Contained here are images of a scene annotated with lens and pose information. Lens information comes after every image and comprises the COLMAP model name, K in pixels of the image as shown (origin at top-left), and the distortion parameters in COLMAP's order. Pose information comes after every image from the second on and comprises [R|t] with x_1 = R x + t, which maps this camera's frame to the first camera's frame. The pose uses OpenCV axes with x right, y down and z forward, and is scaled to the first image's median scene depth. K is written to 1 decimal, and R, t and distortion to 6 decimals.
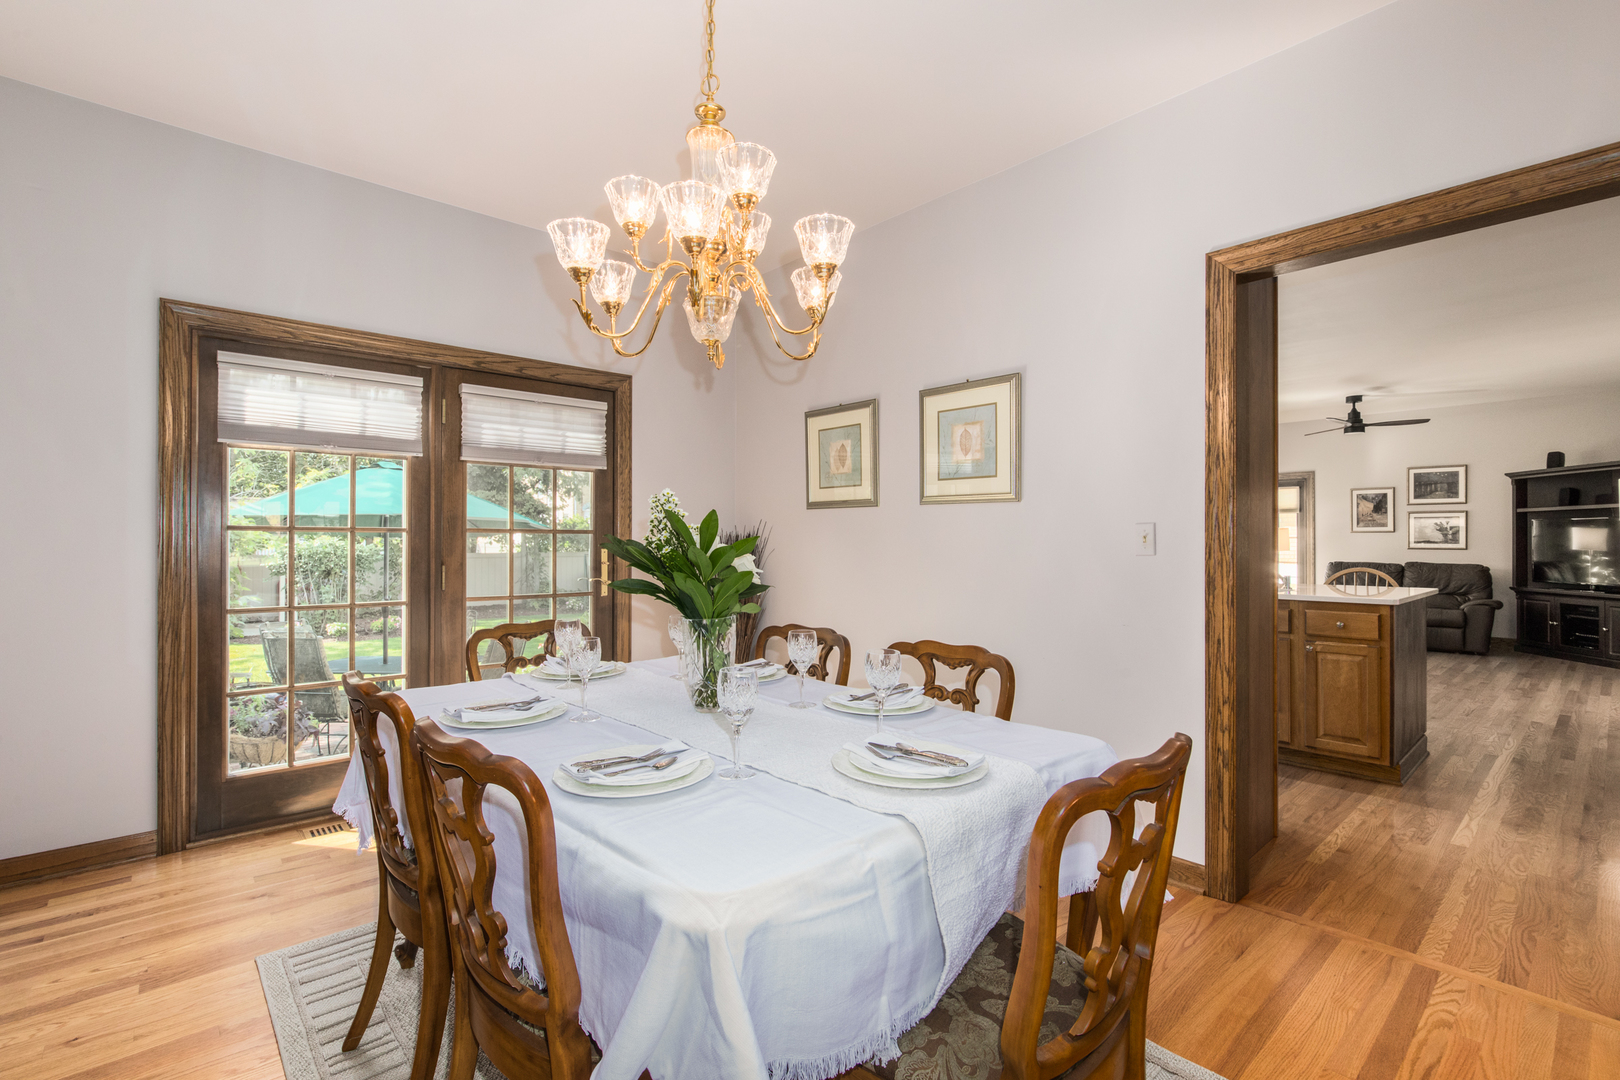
lens RADIAL K [[764.1, 0, 796.7], [0, 764.1, 540.9], [0, 0, 1]] dist [-0.008558, 0.001762]
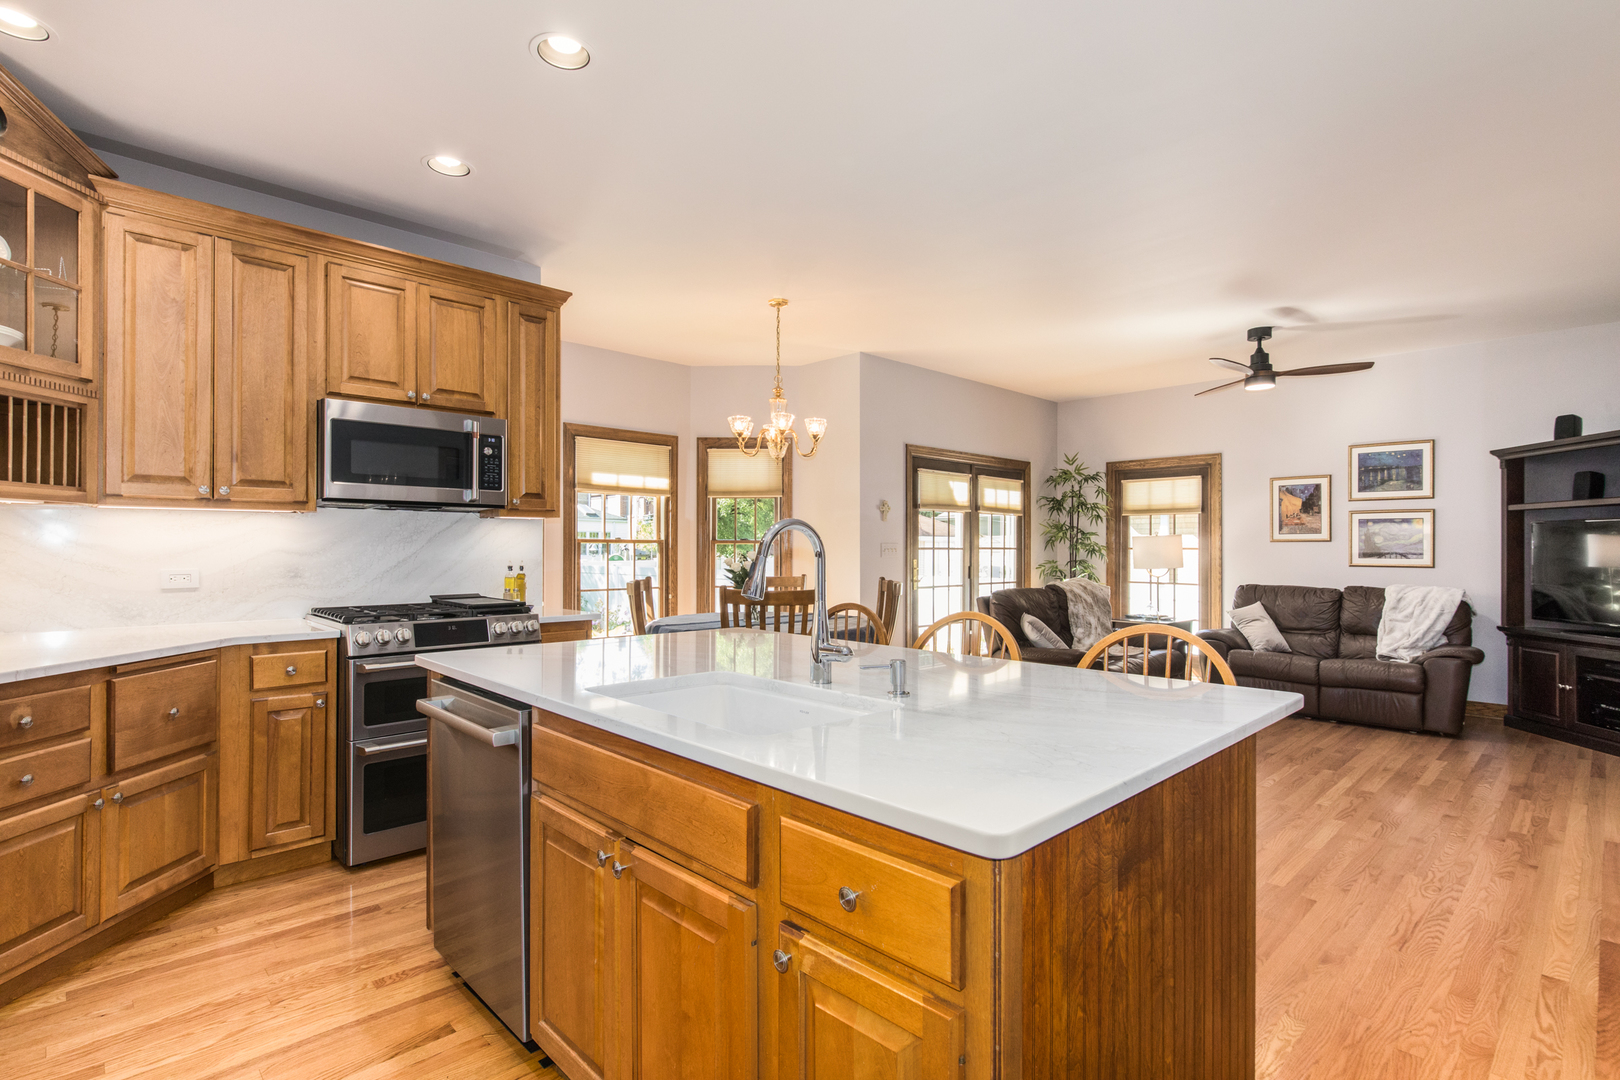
lens RADIAL K [[776.6, 0, 806.7], [0, 776.6, 549.9], [0, 0, 1]] dist [-0.010114, 0.000945]
pose [[0.999763, 0.000570, 0.021779, 0.320167], [-0.000554, 1.000000, -0.000700, -0.003312], [-0.021780, 0.000688, 0.999763, 0.339196]]
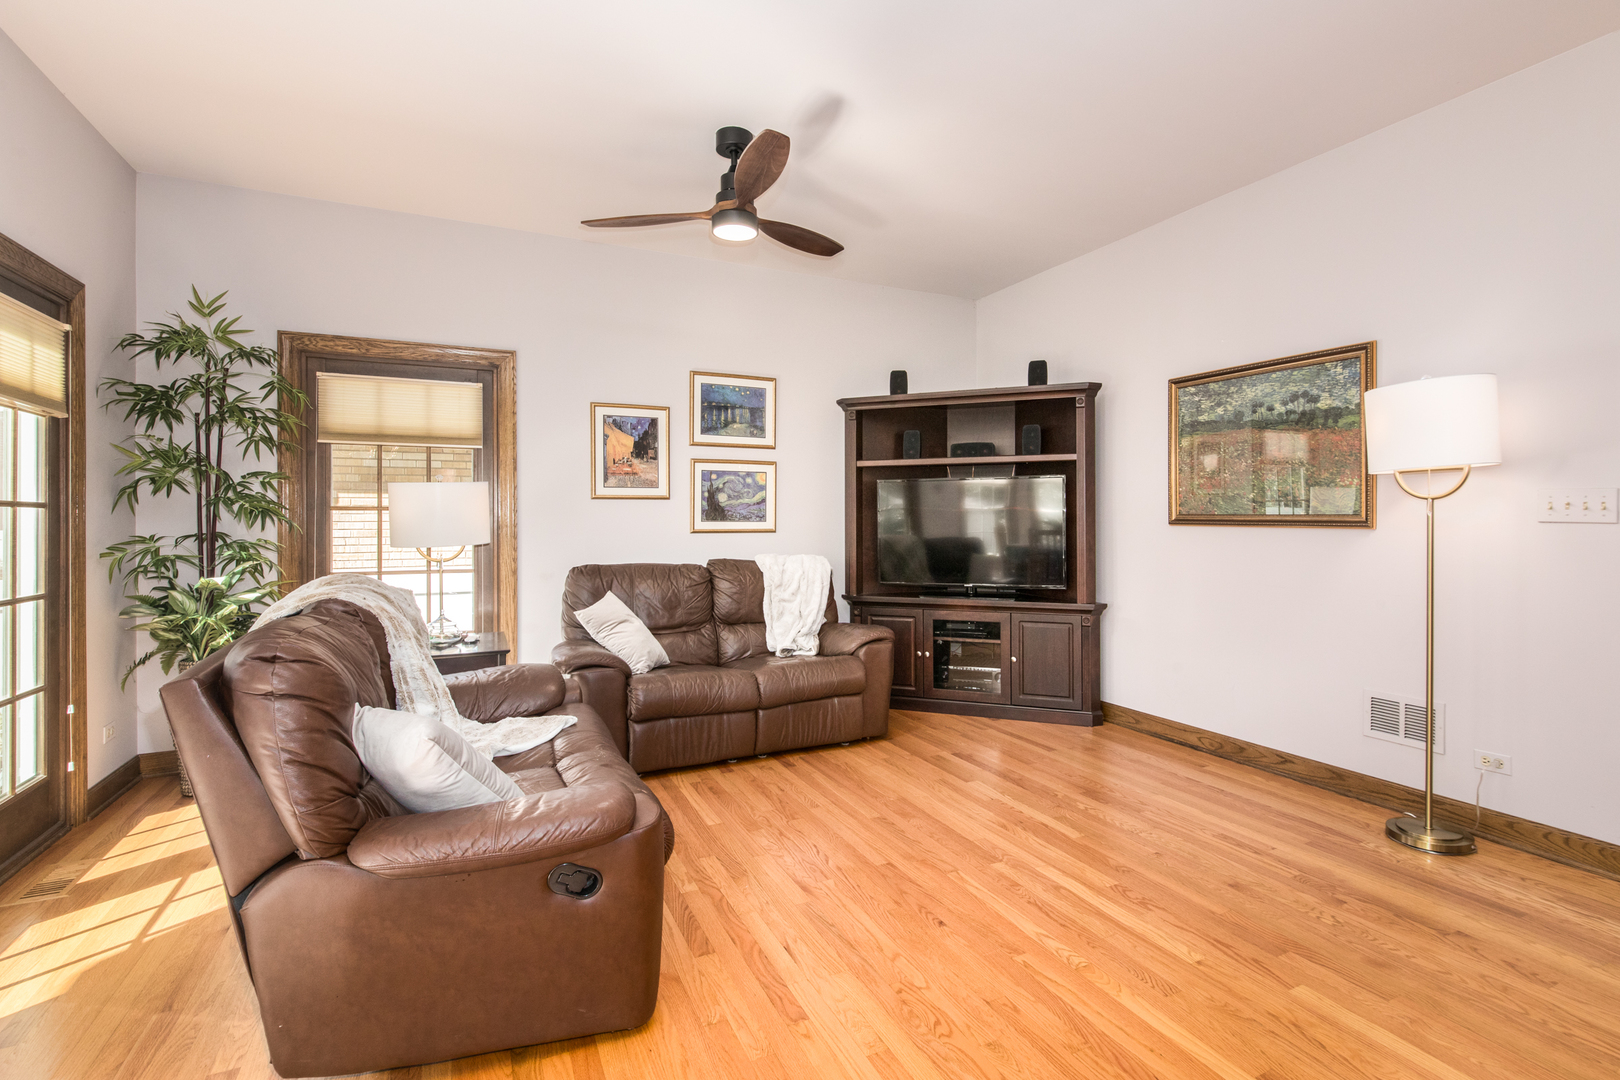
lens RADIAL K [[764.1, 0, 845.3], [0, 764.1, 521.6], [0, 0, 1]] dist [-0.008558, 0.001762]
pose [[0.272103, -0.005256, 0.962254, 0.361028], [0.004306, 0.999982, 0.004245, 0.001482], [-0.962258, 0.002988, 0.272121, 0.795904]]
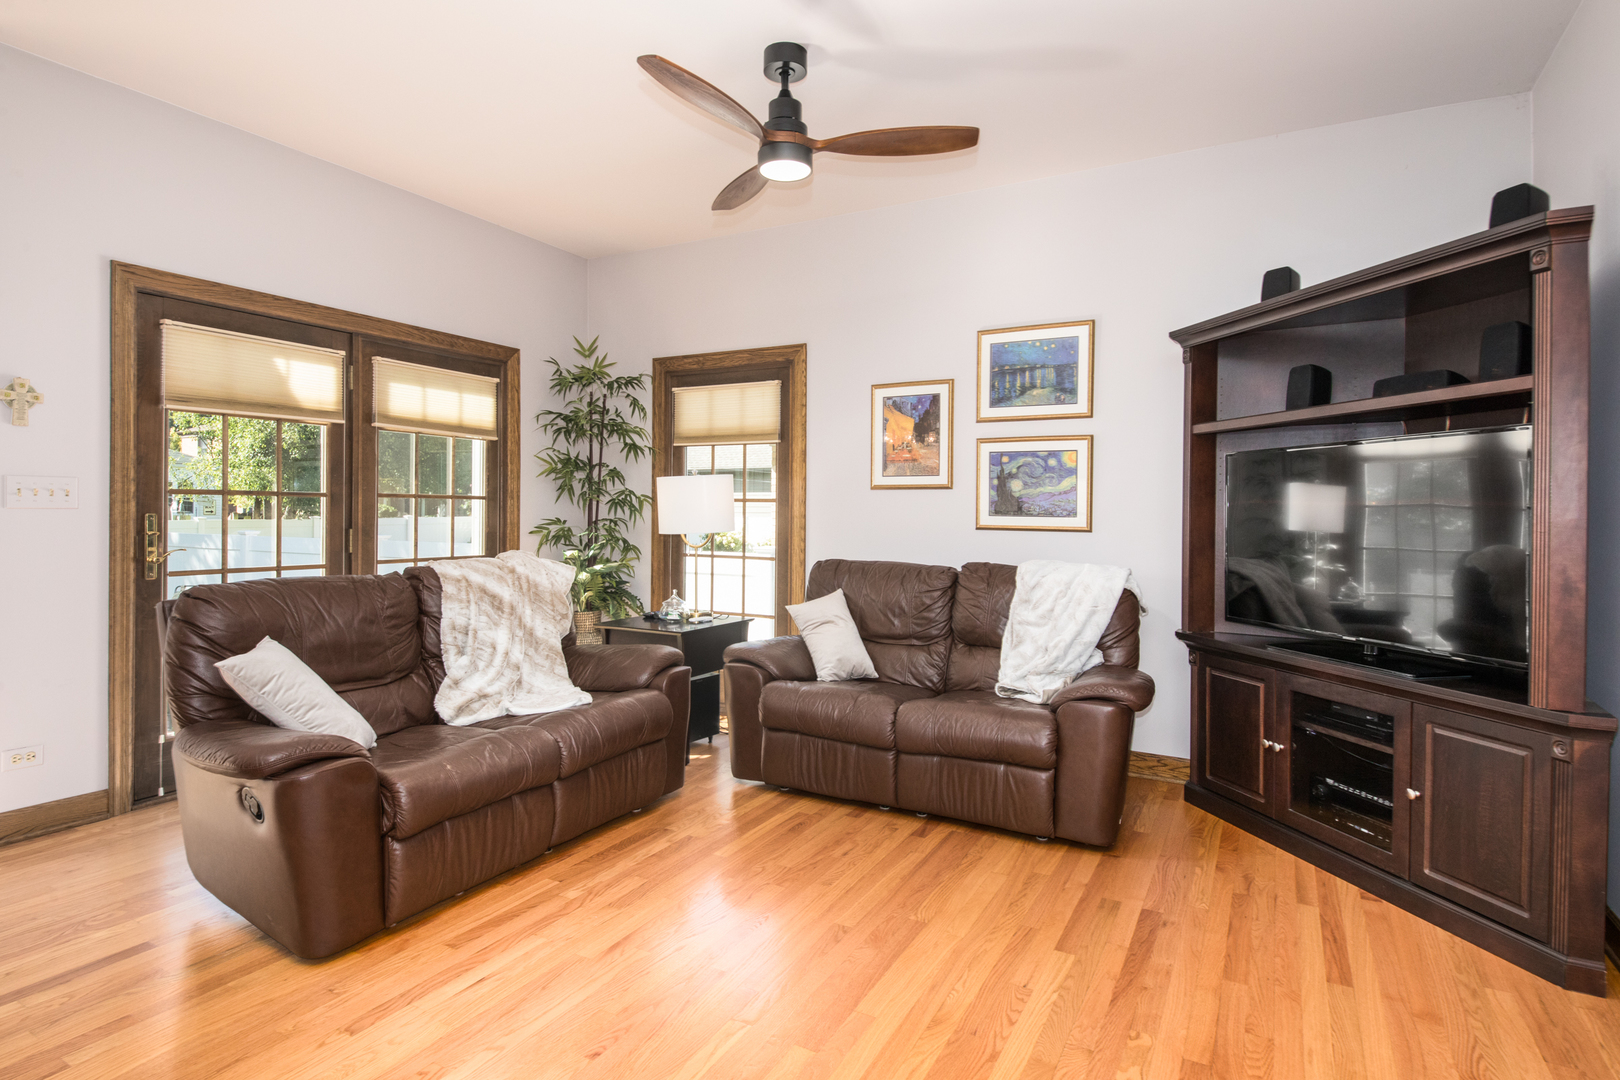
lens RADIAL K [[847.7, 0, 809.4], [0, 847.7, 515.9], [0, 0, 1]] dist [0.020690, -0.005707]
pose [[0.946619, 0.006472, 0.322290, 0.593167], [-0.008068, 0.999961, 0.003617, 0.002448], [-0.322254, -0.006024, 0.946634, 0.620045]]
